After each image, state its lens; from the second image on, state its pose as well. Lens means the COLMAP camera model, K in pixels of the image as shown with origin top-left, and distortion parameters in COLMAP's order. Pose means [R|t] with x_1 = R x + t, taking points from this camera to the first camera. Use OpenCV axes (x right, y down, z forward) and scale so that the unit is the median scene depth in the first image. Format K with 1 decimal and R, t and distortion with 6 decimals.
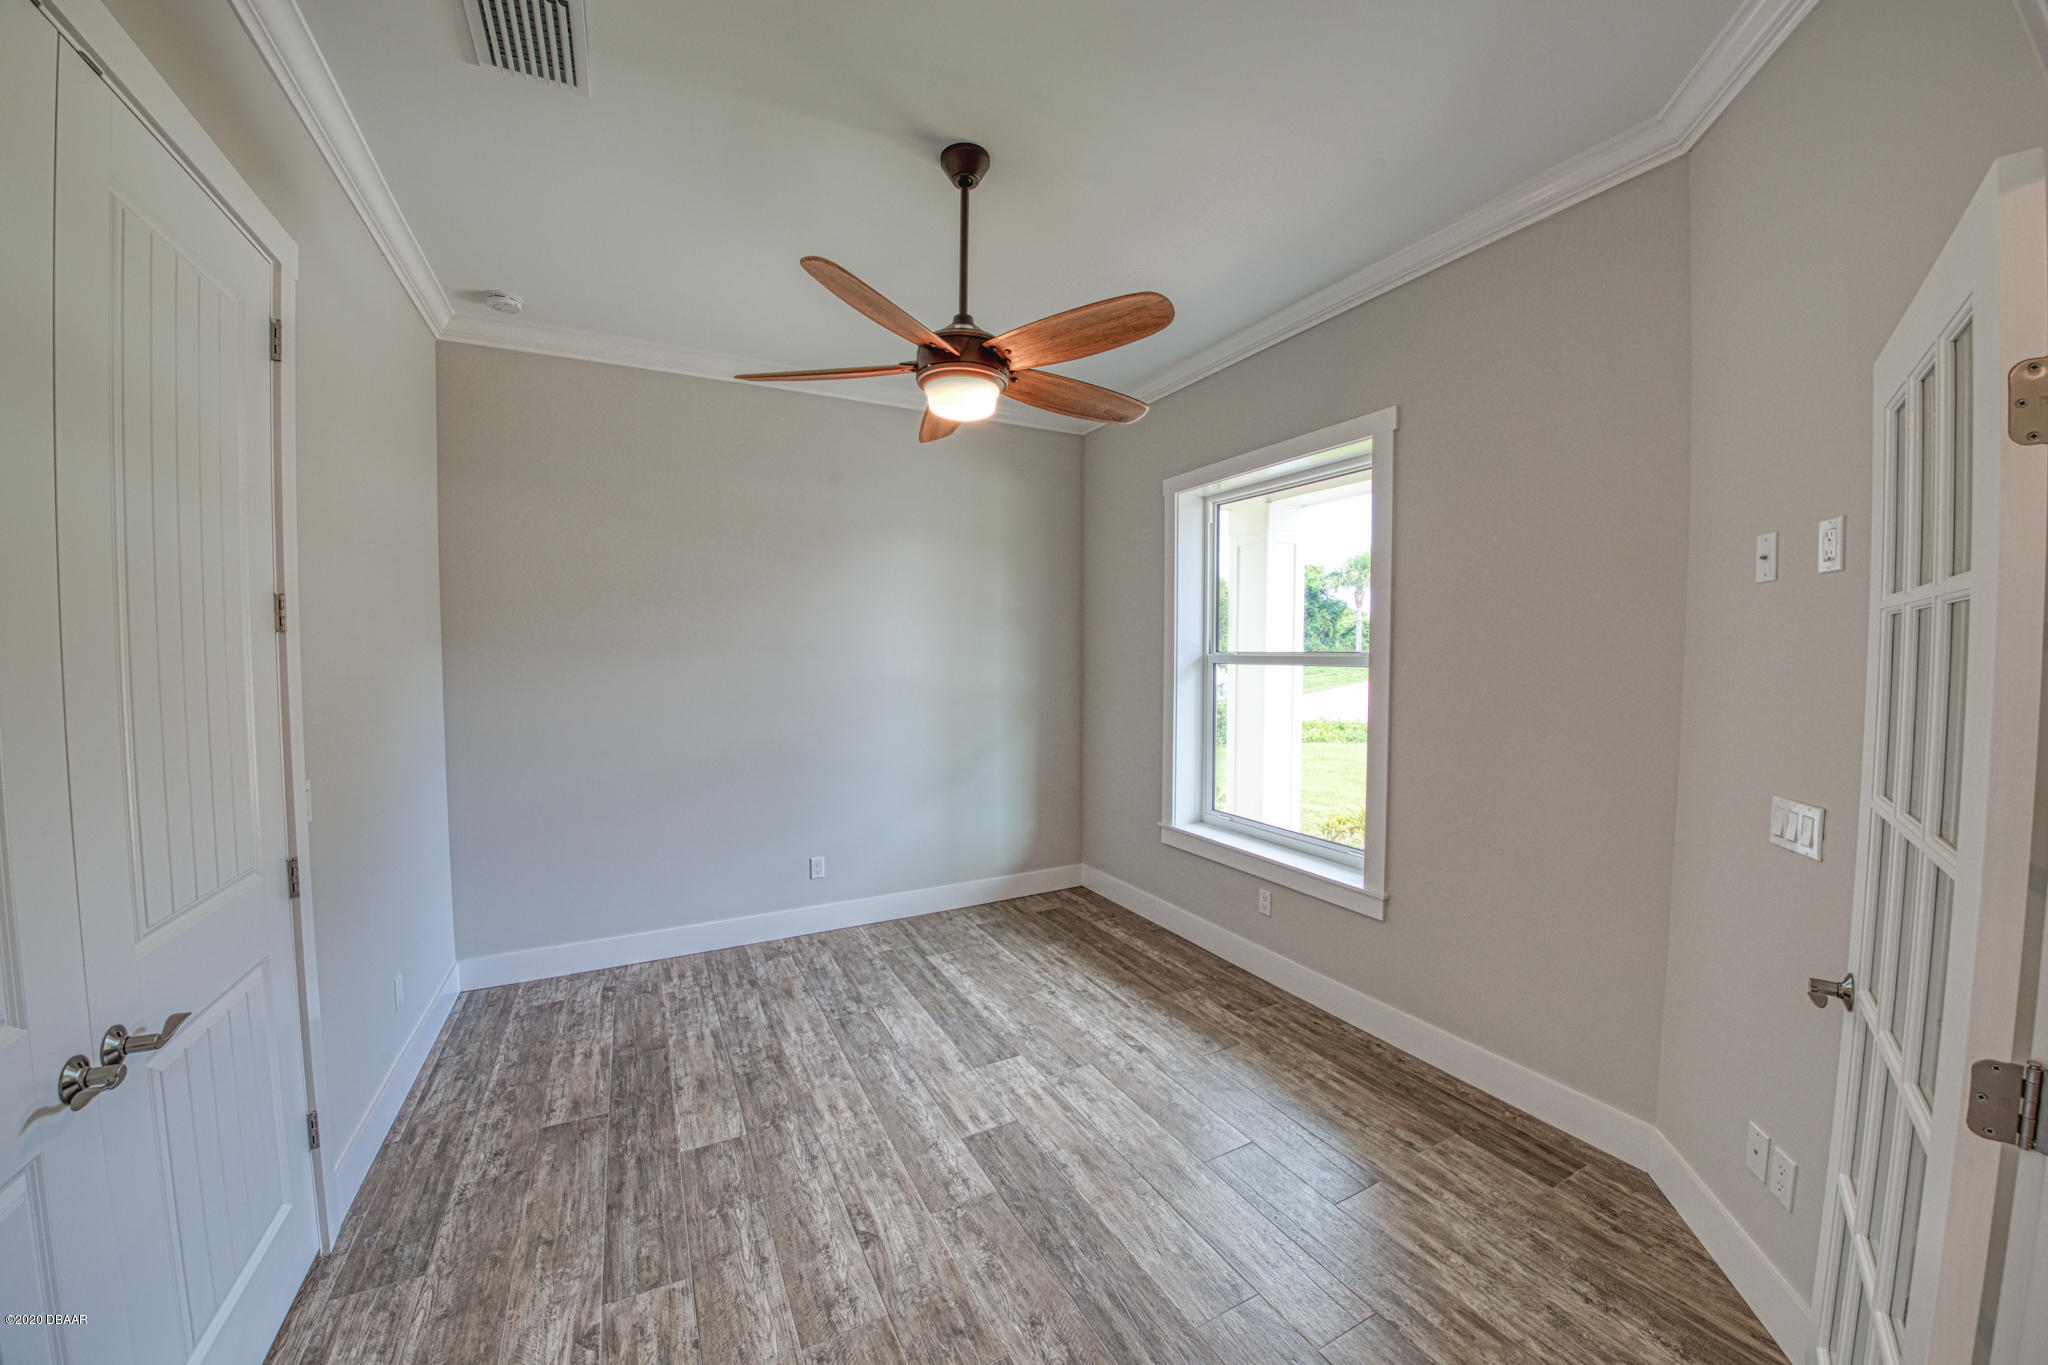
lens RADIAL K [[657.2, 0, 1016.0], [0, 657.2, 678.6], [0, 0, 1]] dist [-0.000273, -0.001985]
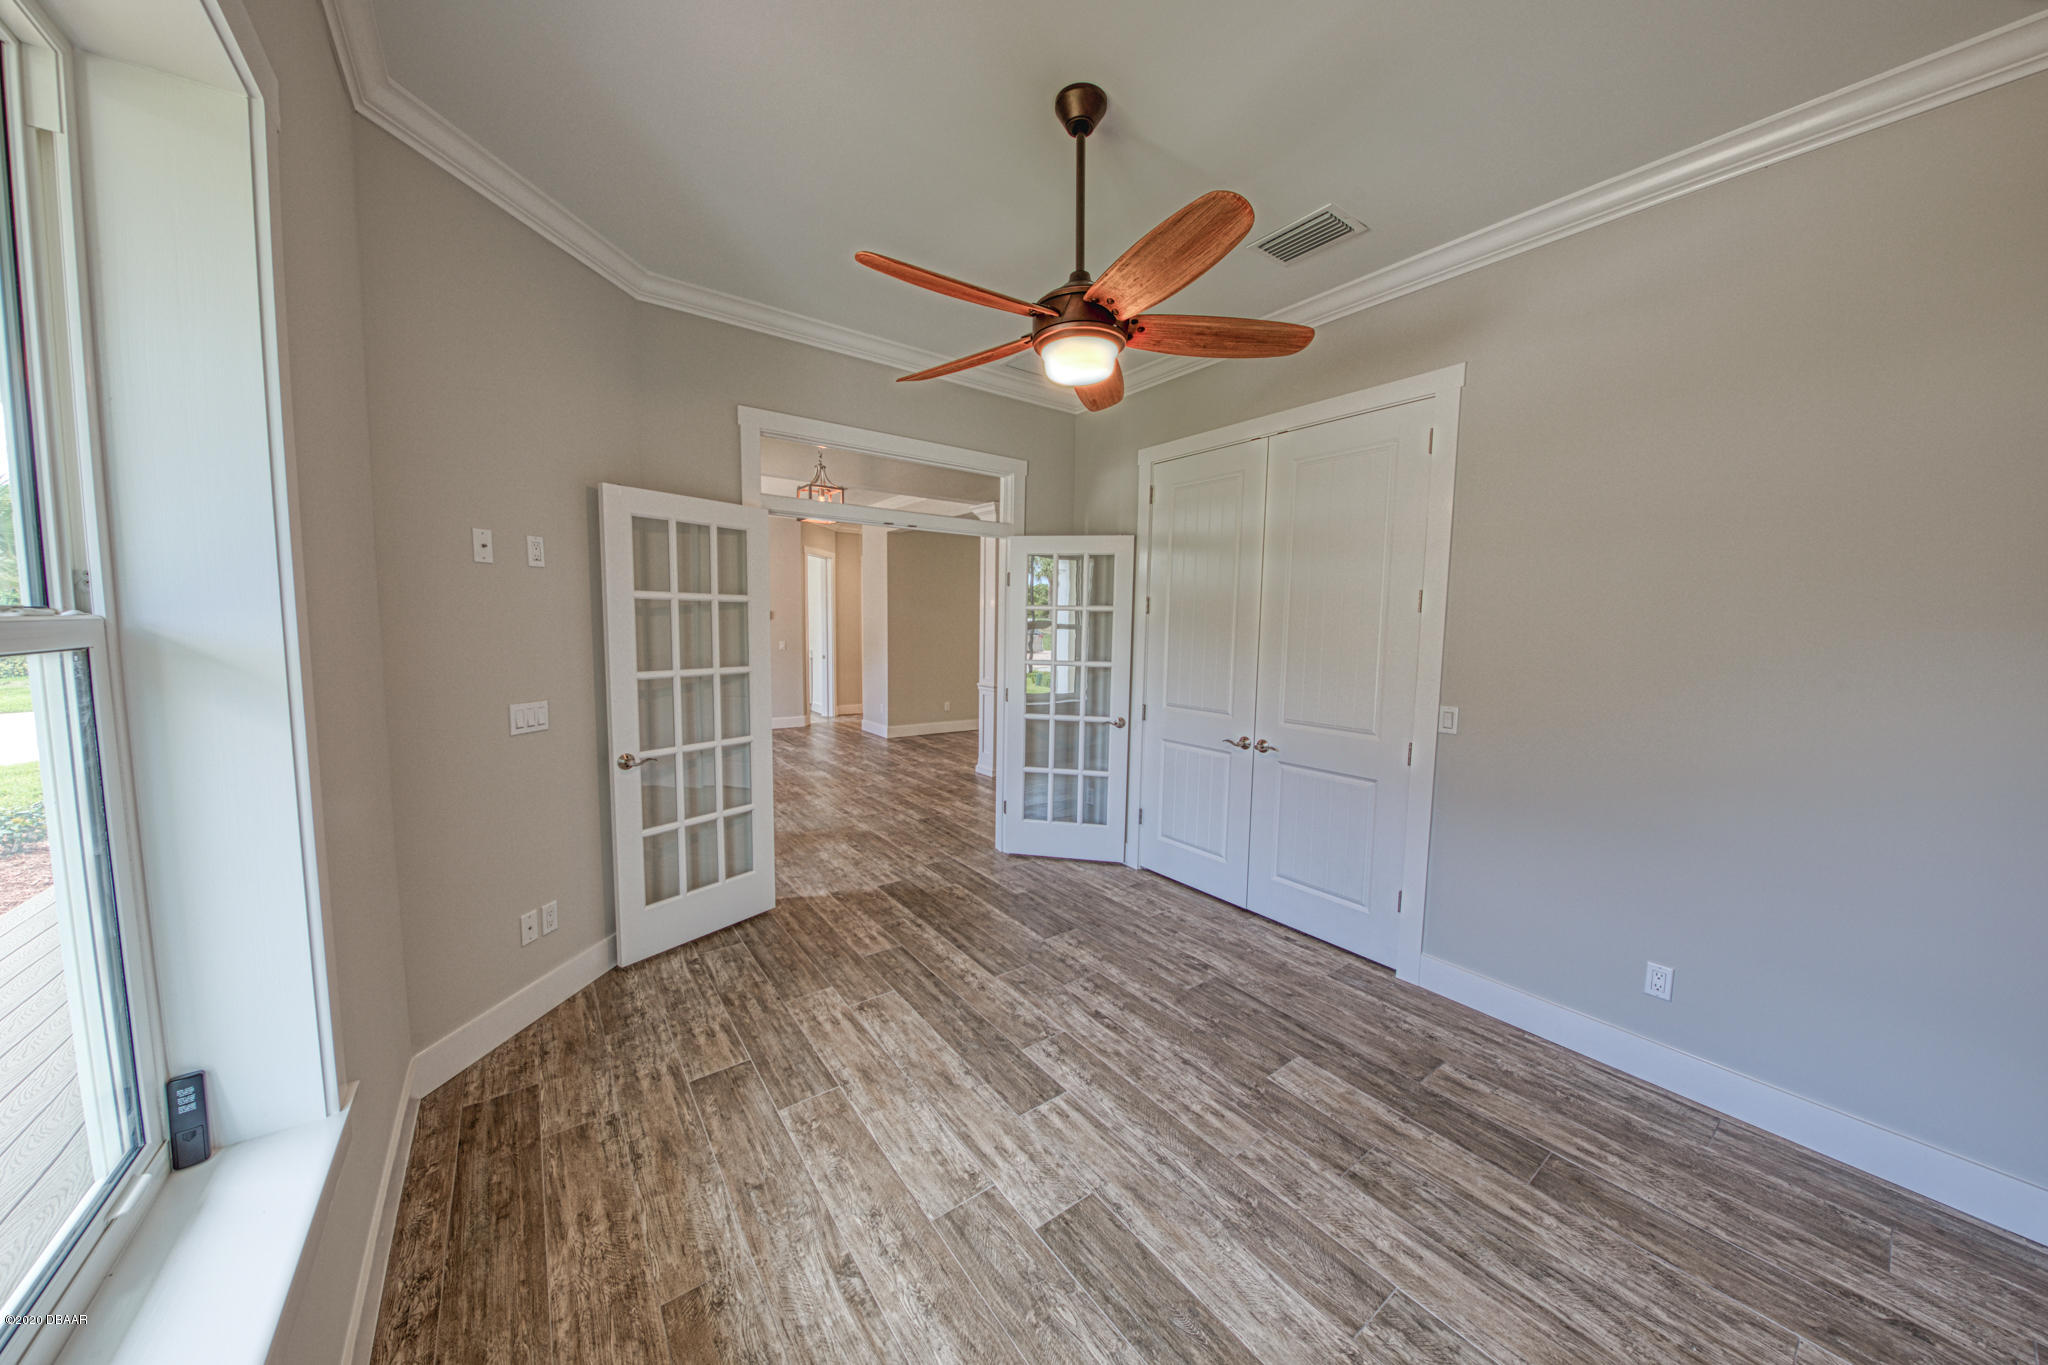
lens RADIAL K [[657.2, 0, 1028.9], [0, 657.2, 680.2], [0, 0, 1]] dist [-0.000273, -0.001985]
pose [[-0.984027, 0.002129, -0.178005, 0.156174], [-0.021463, 0.991216, 0.130502, -0.074337], [0.176720, 0.132238, -0.975337, 1.879087]]
